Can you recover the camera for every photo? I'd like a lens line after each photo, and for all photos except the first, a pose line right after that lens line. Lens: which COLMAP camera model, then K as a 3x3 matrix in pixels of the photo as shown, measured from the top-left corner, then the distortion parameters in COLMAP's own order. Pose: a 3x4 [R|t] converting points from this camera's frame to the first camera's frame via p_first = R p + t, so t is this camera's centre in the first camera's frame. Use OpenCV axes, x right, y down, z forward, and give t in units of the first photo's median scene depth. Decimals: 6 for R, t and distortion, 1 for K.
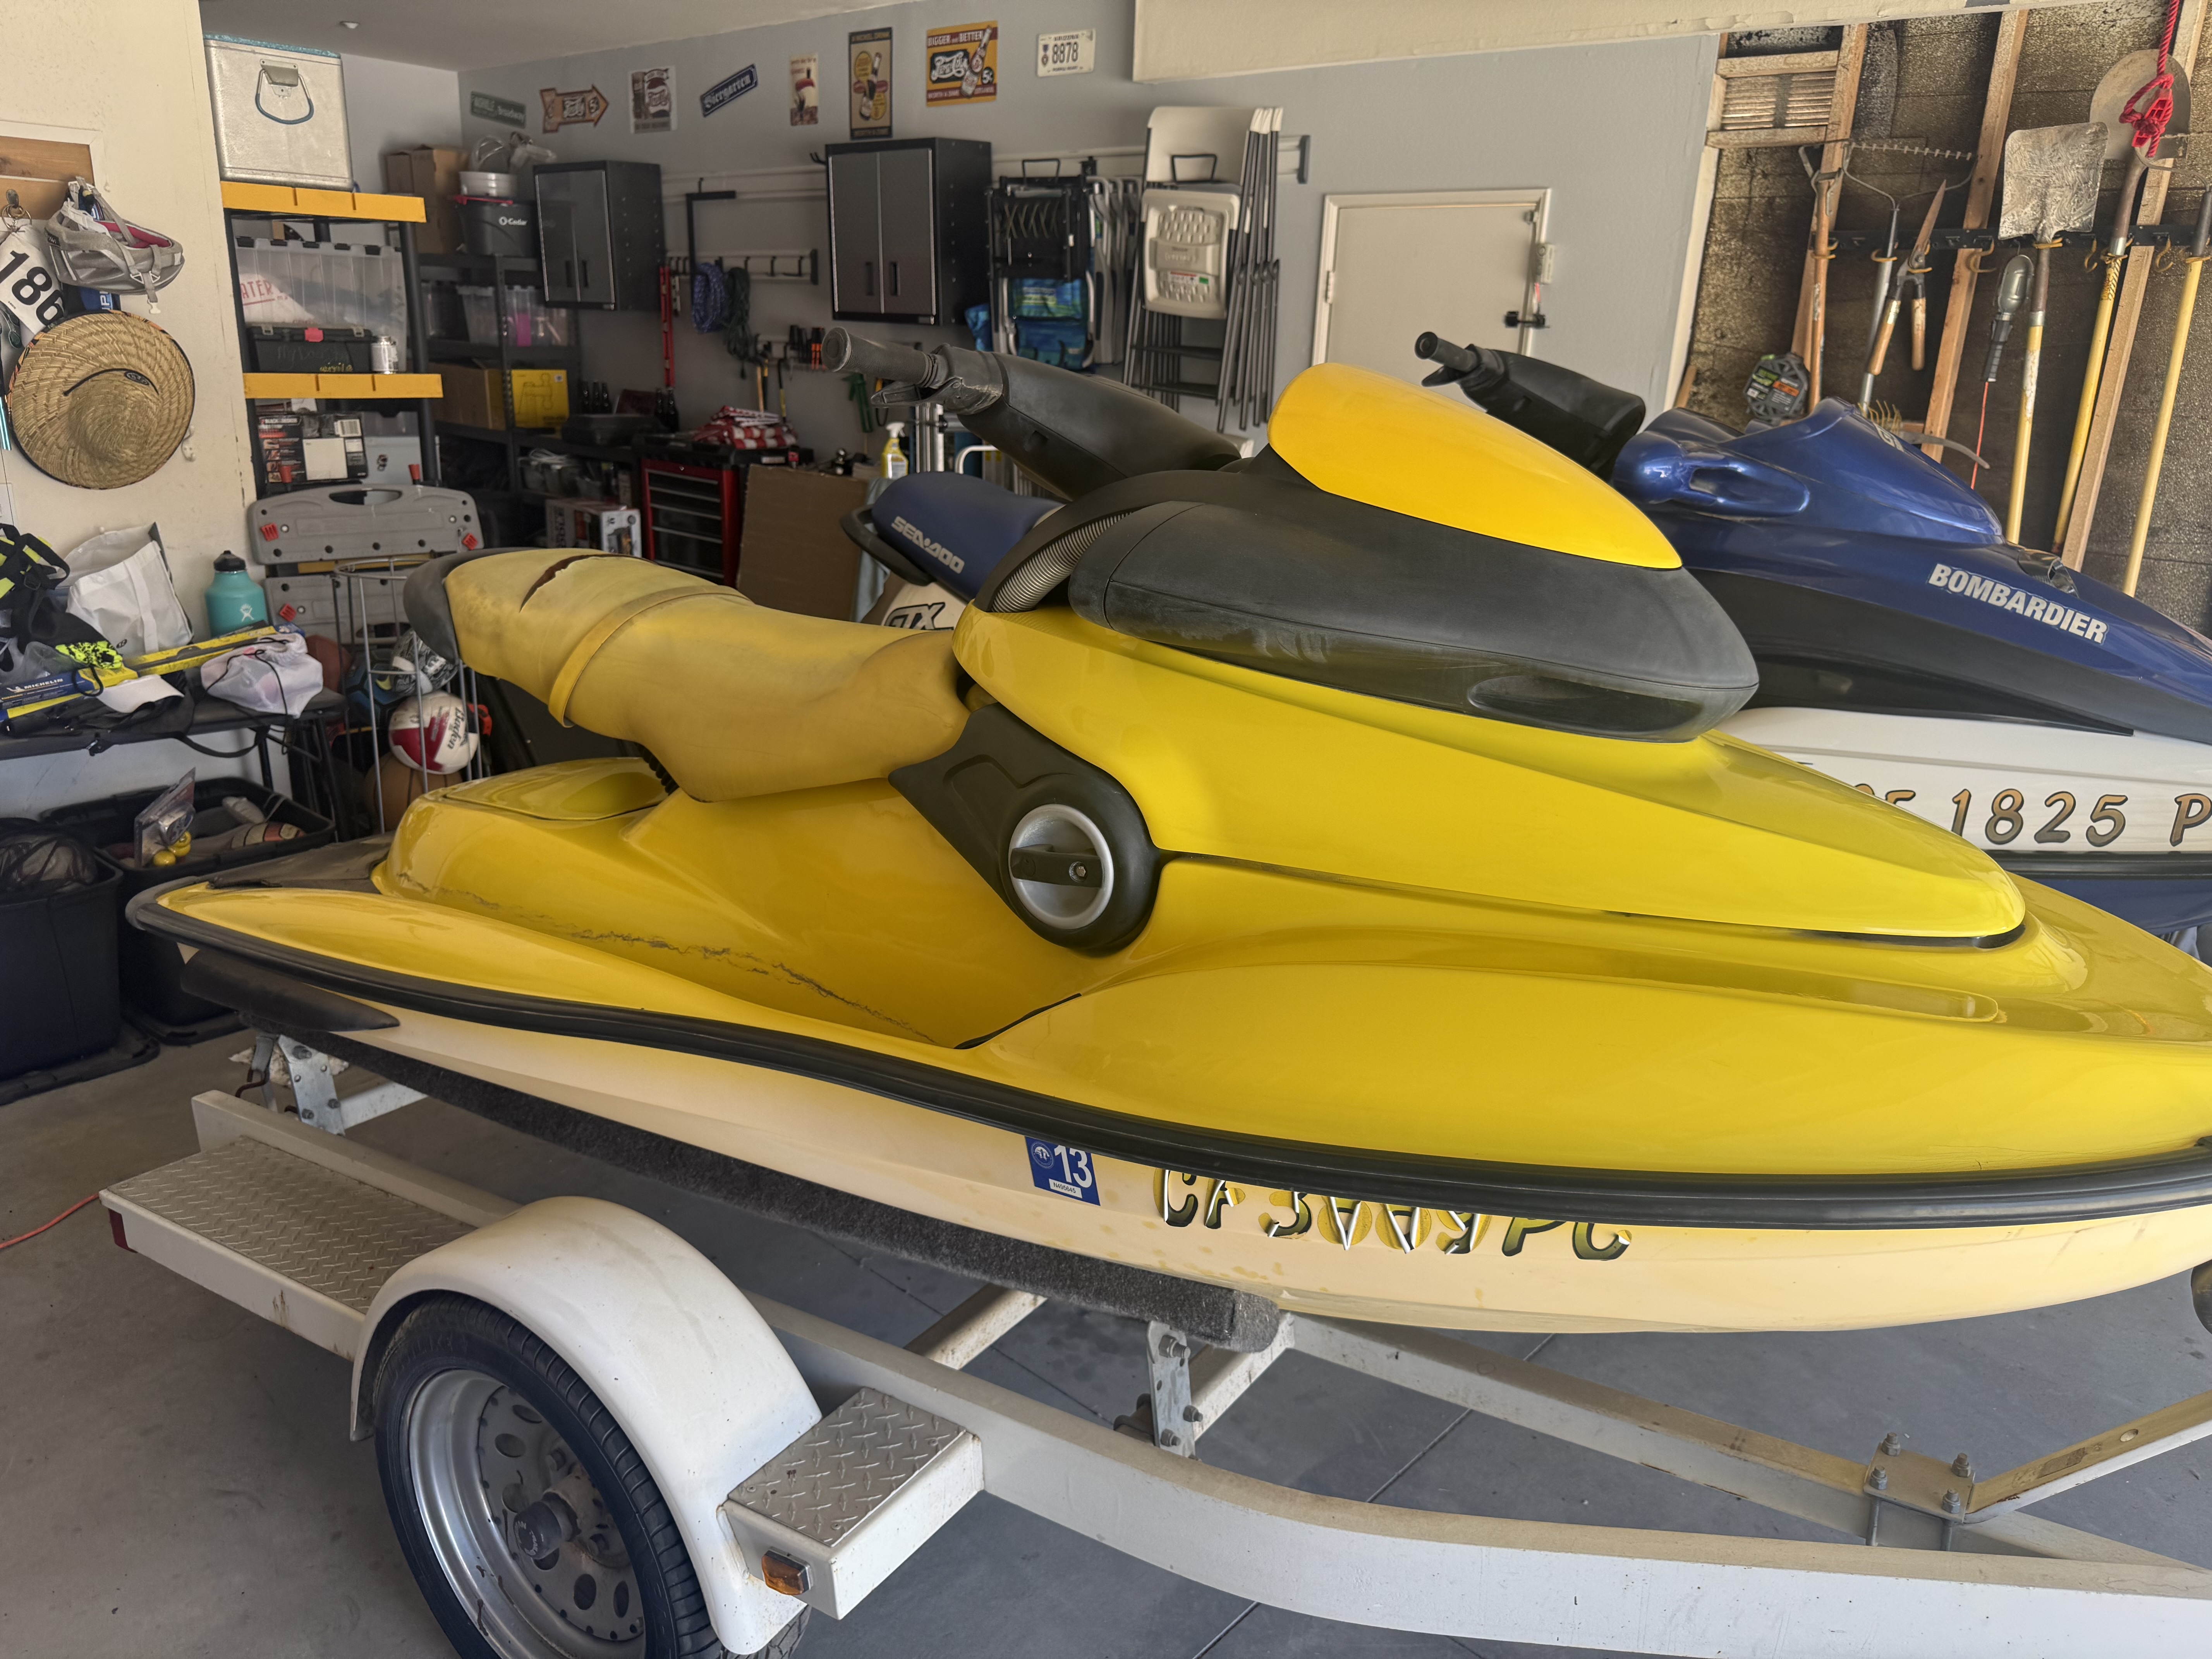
lens RADIAL K [[1585.2, 0, 1106.0], [0, 1585.2, 829.5], [0, 0, 1]] dist [-0.001325, -0.003691]
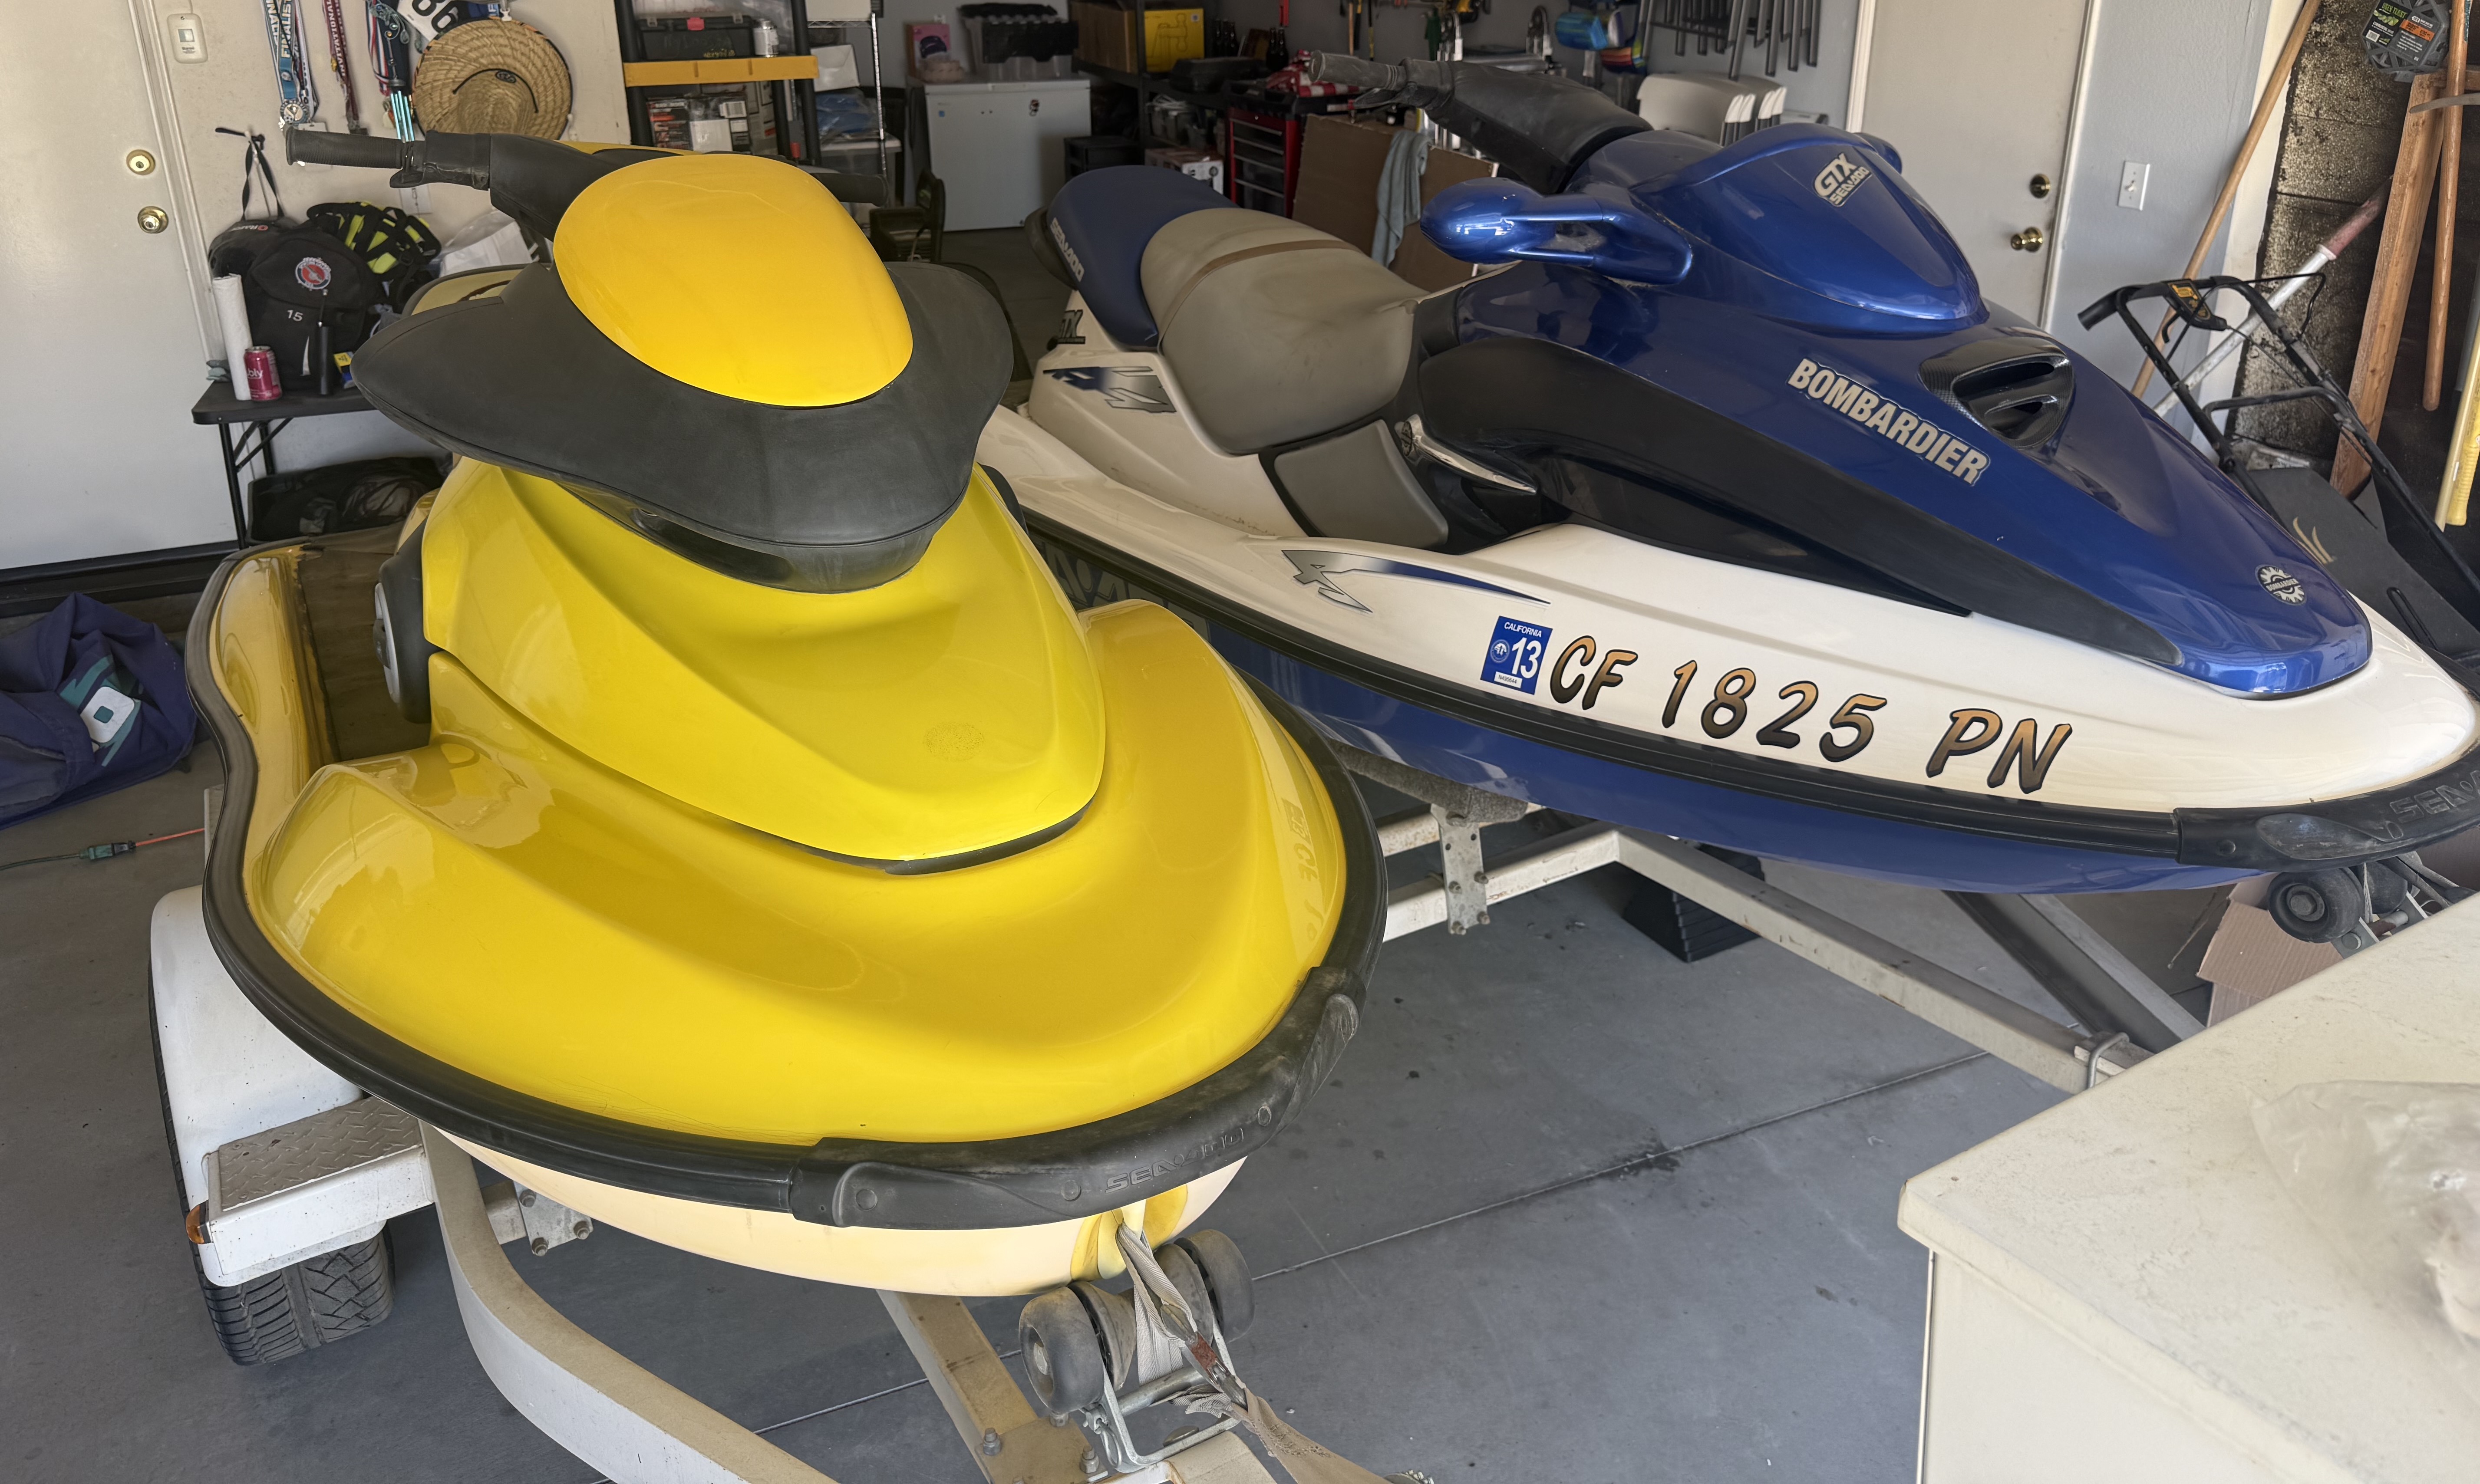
lens RADIAL K [[1768.6, 0, 1199.8], [0, 1768.6, 553.0], [0, 0, 1]] dist [0.057197, -0.066087]
pose [[0.894691, 0.102945, -0.434661, 0.323180], [-0.085961, 0.994573, 0.058616, -0.049935], [0.438336, -0.015080, 0.898685, 0.051980]]
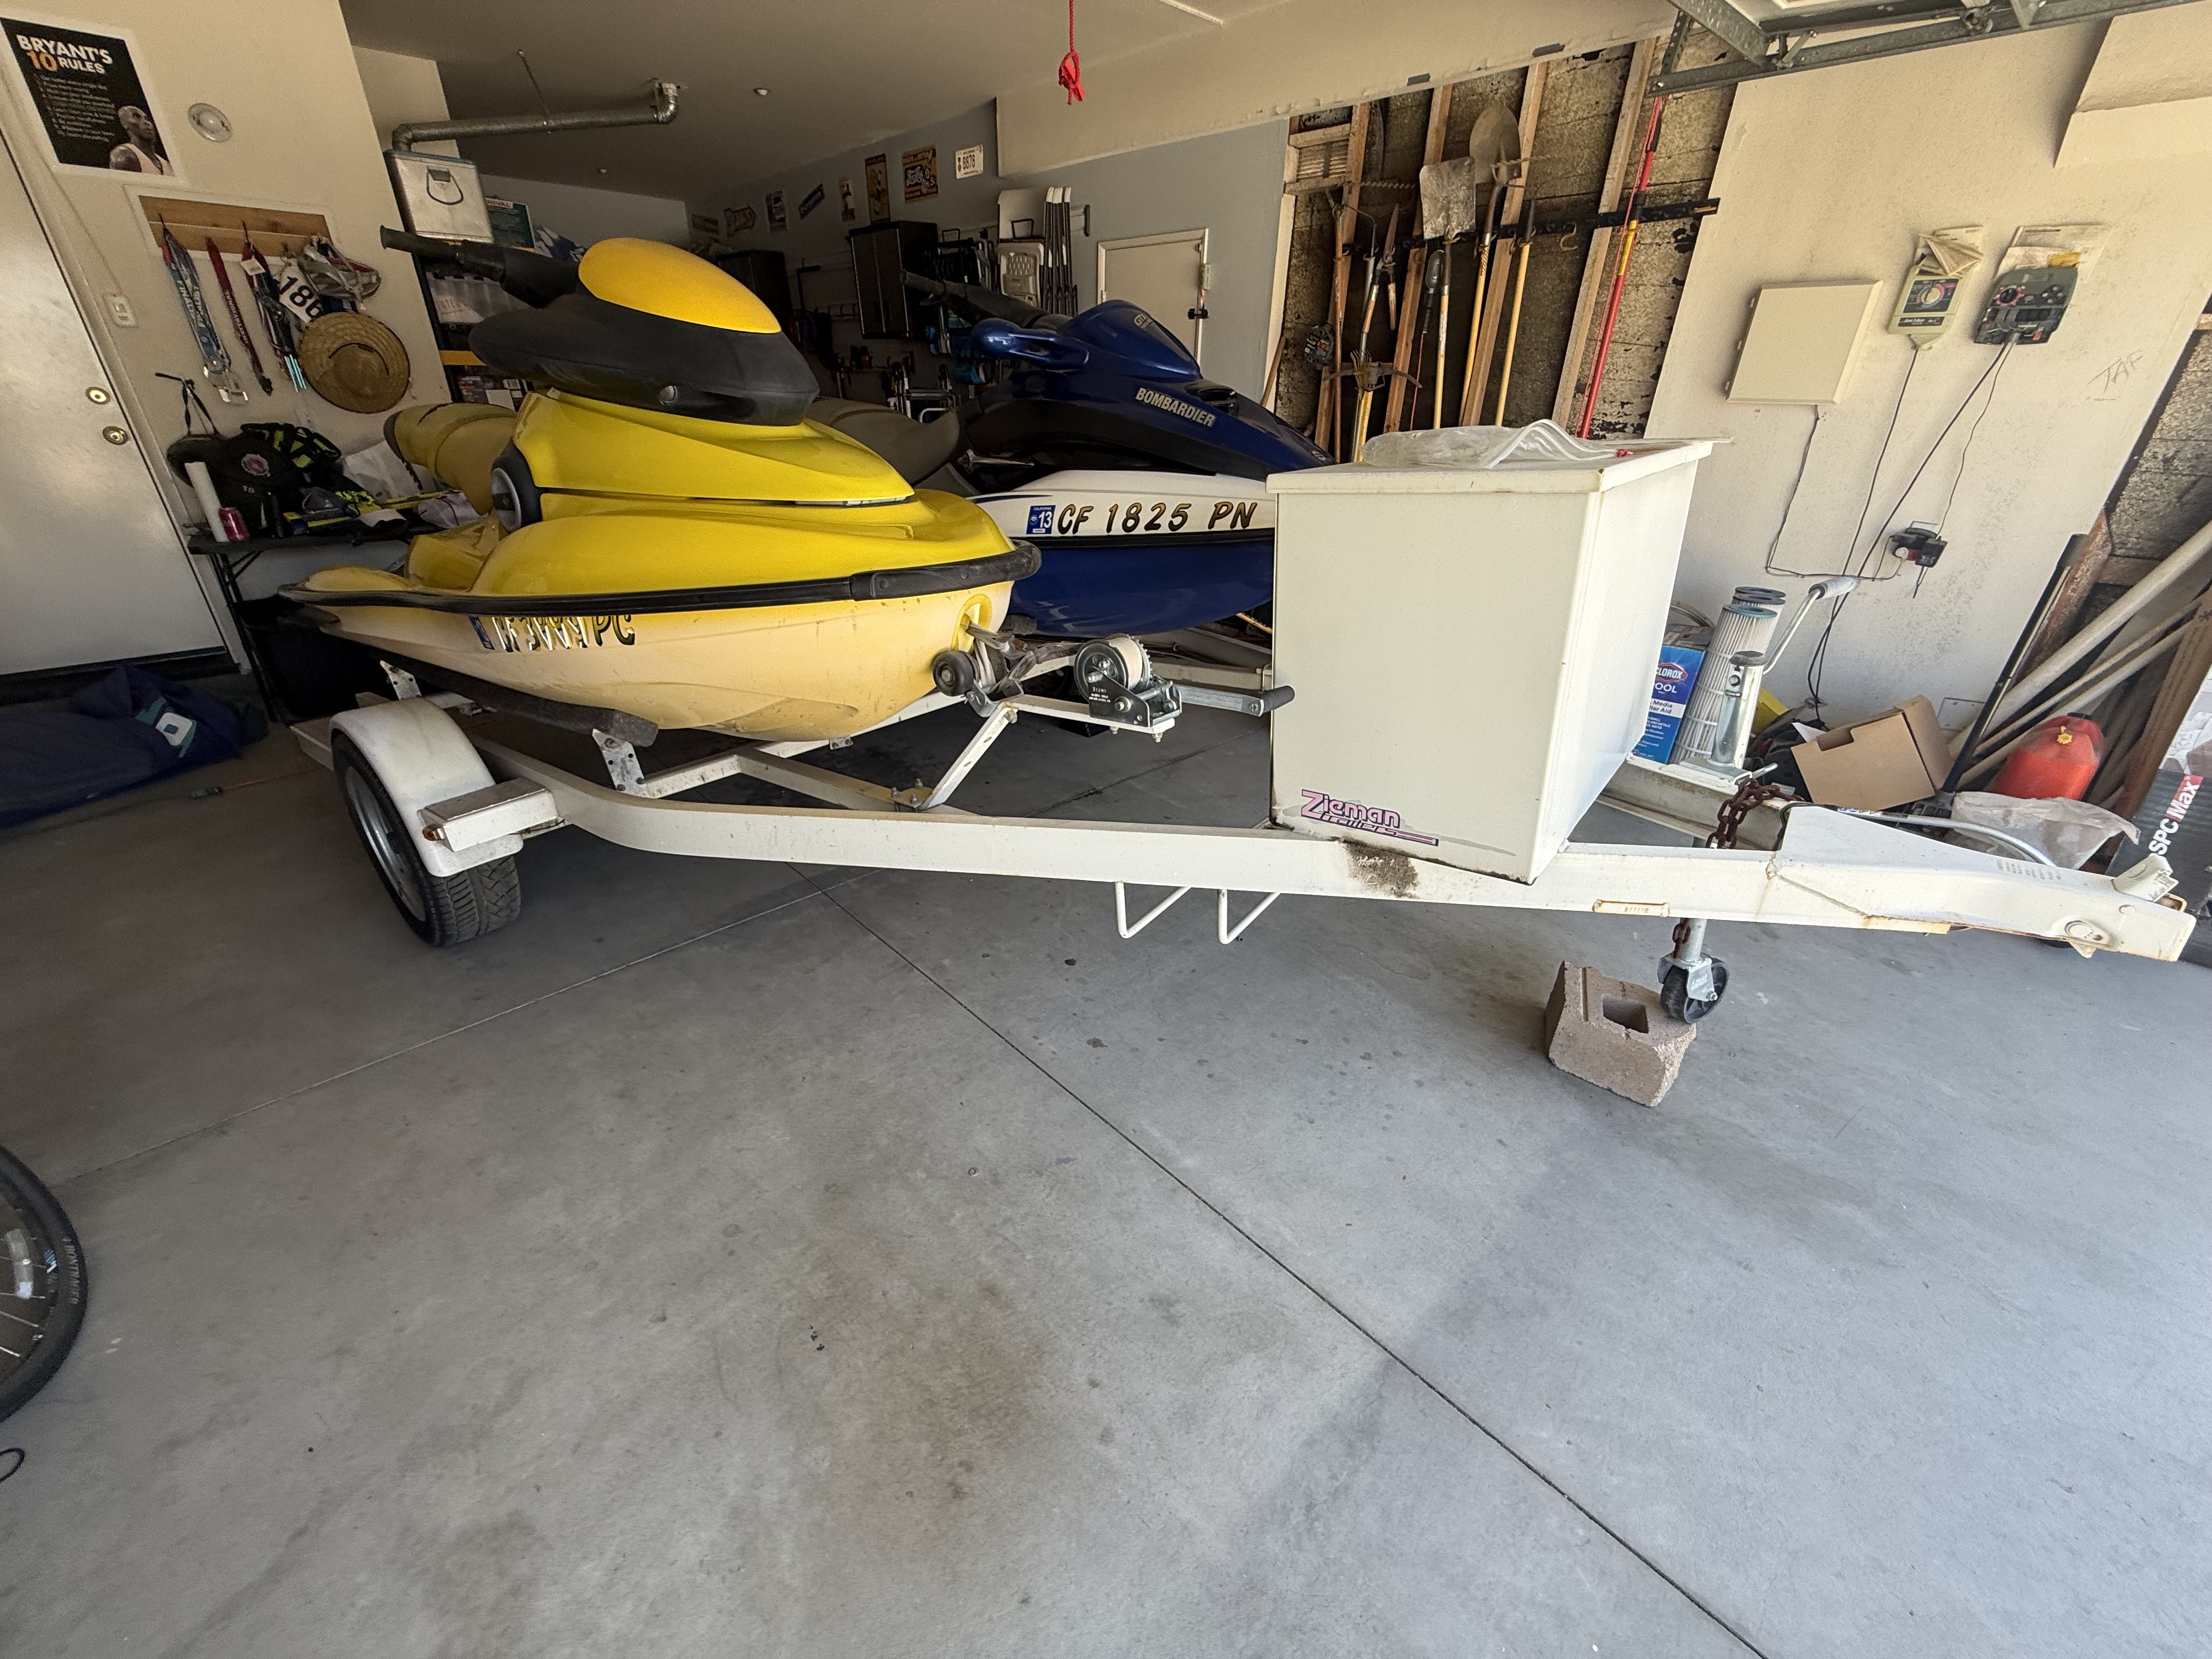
lens RADIAL K [[881.4, 0, 1100.1], [0, 881.4, 824.4], [0, 0, 1]] dist [0.001211, -0.000391]
pose [[0.996416, 0.014467, -0.083342, 0.285553], [-0.000910, 0.987041, 0.160466, 0.085890], [0.084584, -0.159816, 0.983516, -0.051471]]
